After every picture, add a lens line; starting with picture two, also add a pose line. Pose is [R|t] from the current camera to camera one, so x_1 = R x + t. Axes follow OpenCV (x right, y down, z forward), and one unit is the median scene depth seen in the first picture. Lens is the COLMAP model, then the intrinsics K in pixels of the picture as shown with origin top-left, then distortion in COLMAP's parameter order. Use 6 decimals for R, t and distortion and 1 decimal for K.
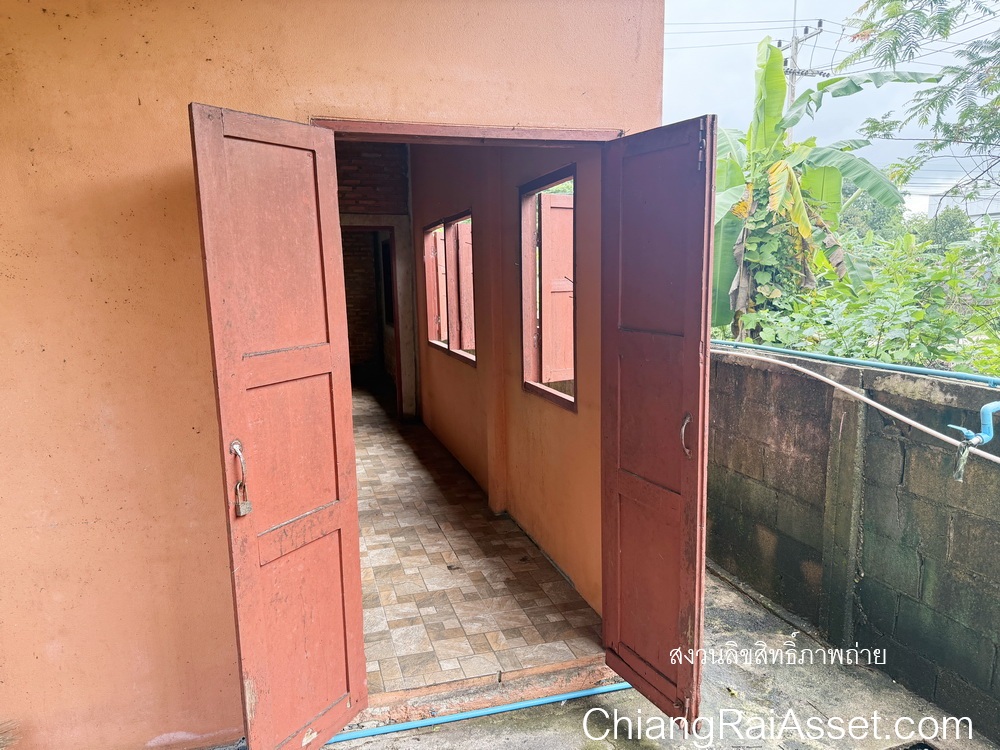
lens RADIAL K [[694.7, 0, 500.0], [0, 694.7, 375.0], [0, 0, 1]] dist [0.073885, -0.109006]
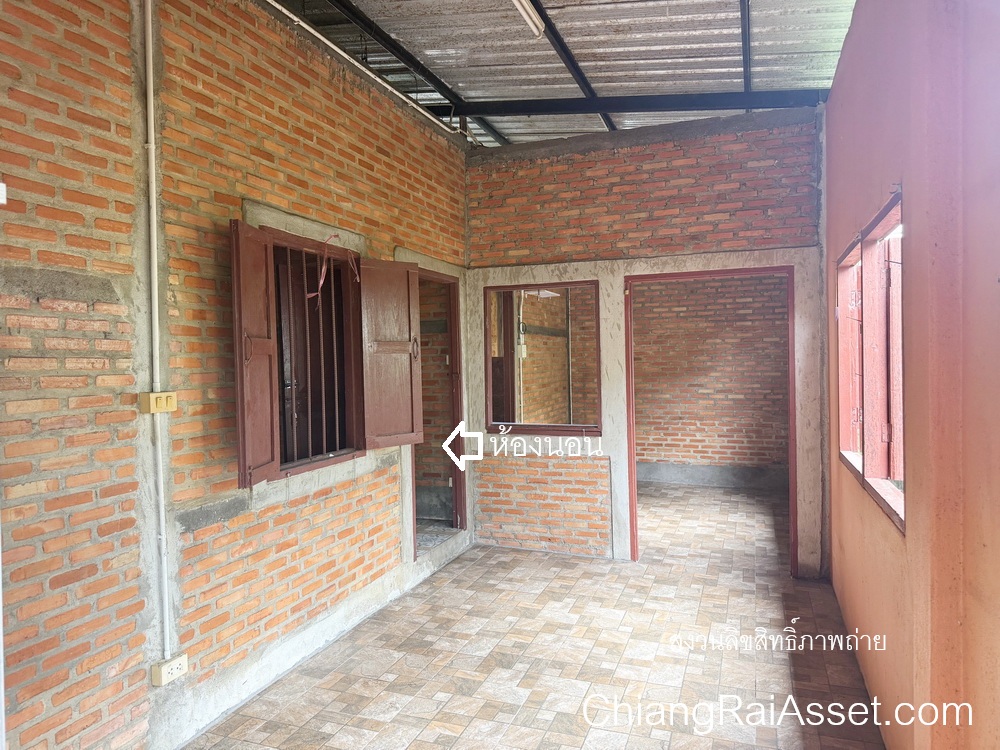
lens RADIAL K [[694.7, 0, 500.0], [0, 694.7, 375.0], [0, 0, 1]] dist [0.073885, -0.109006]
pose [[0.802342, 0.011533, -0.596754, 0.017577], [-0.076727, 0.993511, -0.083960, -0.038563], [0.591913, 0.113151, 0.798020, 0.339678]]
